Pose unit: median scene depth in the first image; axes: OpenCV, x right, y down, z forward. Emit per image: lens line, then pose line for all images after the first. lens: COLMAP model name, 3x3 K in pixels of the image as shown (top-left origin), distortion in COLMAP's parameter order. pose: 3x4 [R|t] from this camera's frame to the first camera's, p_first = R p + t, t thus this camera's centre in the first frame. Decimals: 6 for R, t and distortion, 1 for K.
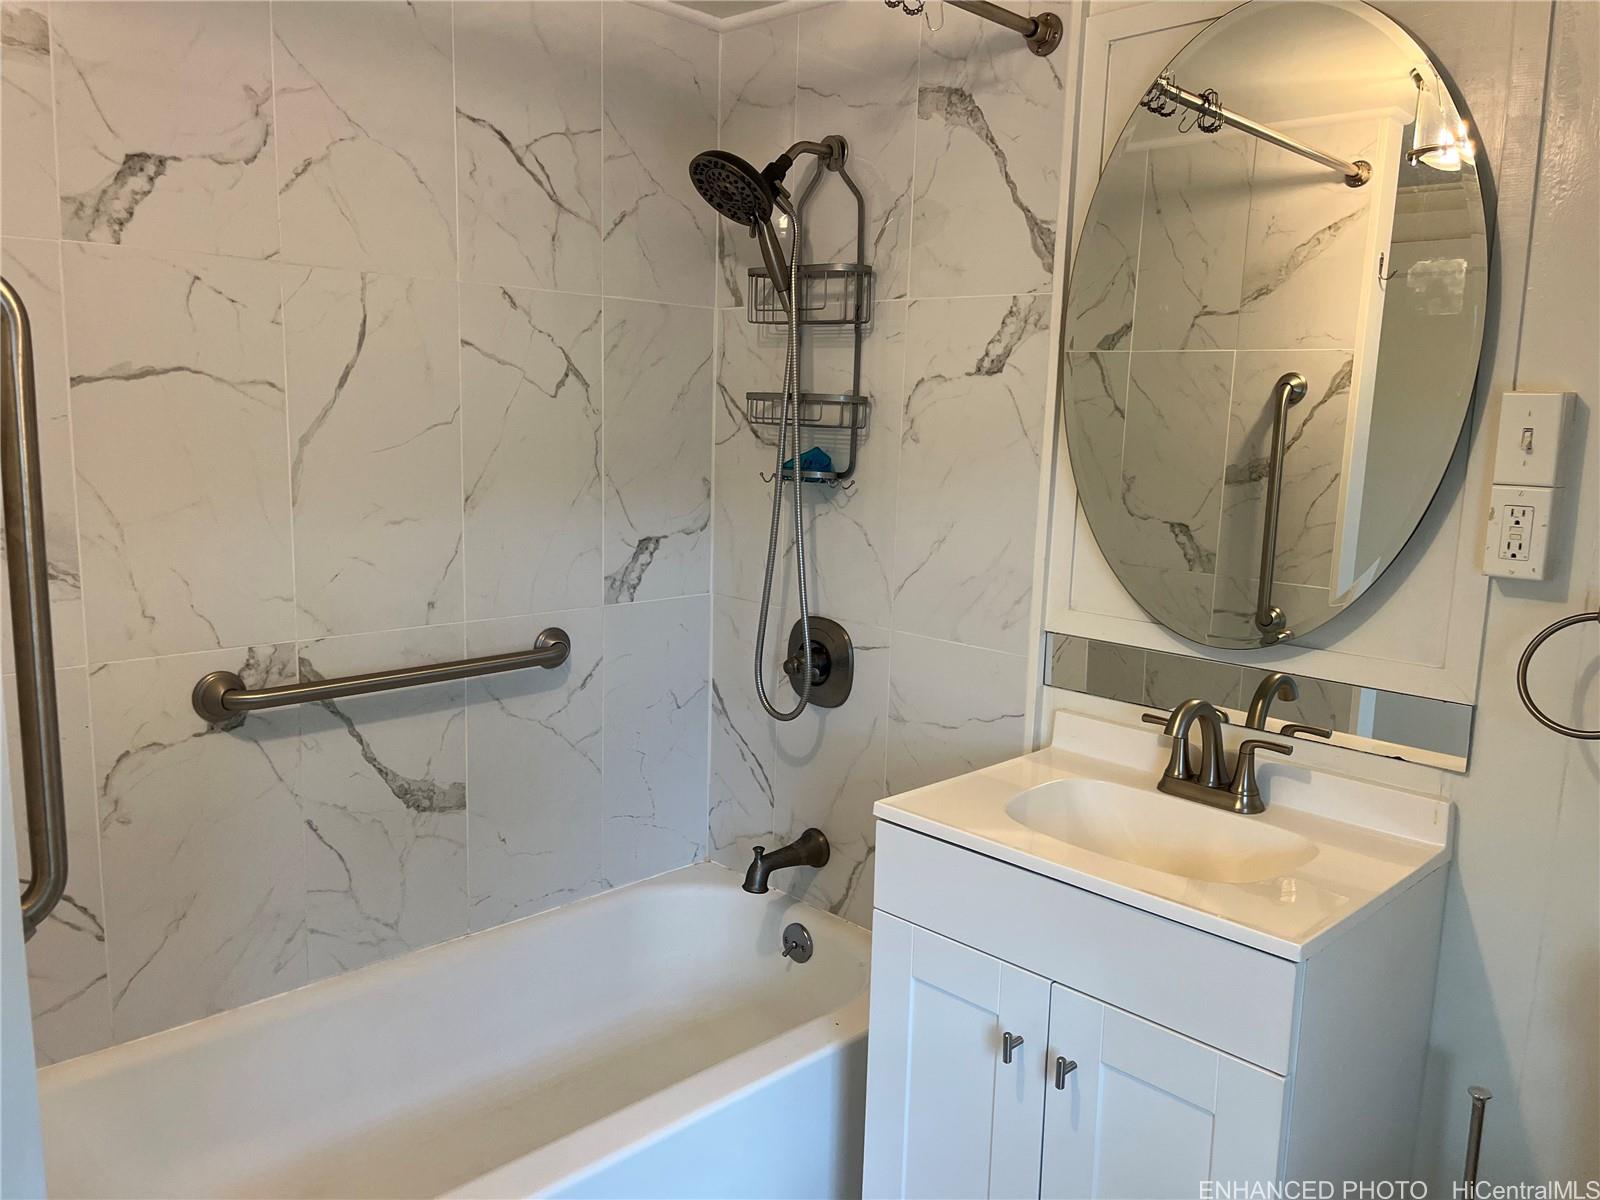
lens RADIAL K [[1212.8, 0, 801.6], [0, 1212.8, 605.3], [0, 0, 1]] dist [0.053025, -0.065391]
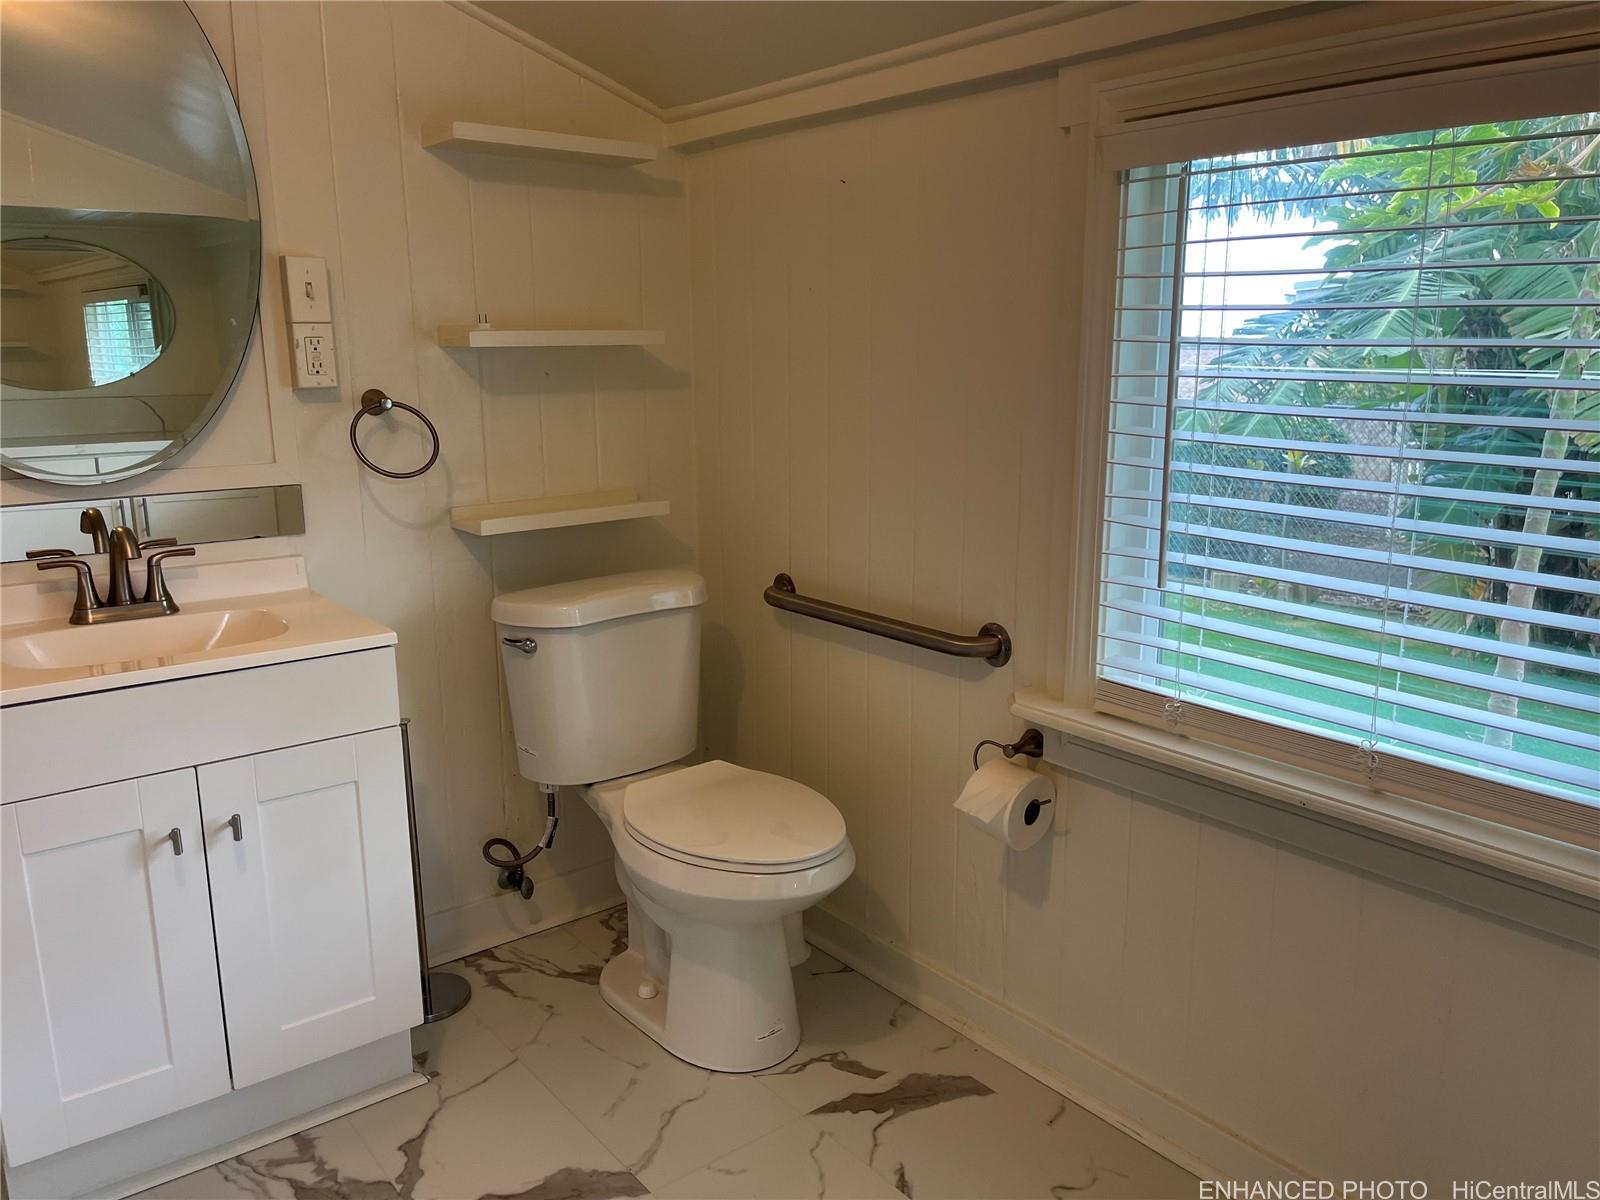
lens RADIAL K [[1212.8, 0, 801.6], [0, 1212.8, 605.3], [0, 0, 1]] dist [0.053025, -0.065391]
pose [[0.115943, -0.244944, 0.962580, -0.810037], [0.158799, 0.961221, 0.225471, -0.009661], [-0.980480, 0.126715, 0.150344, 0.241410]]
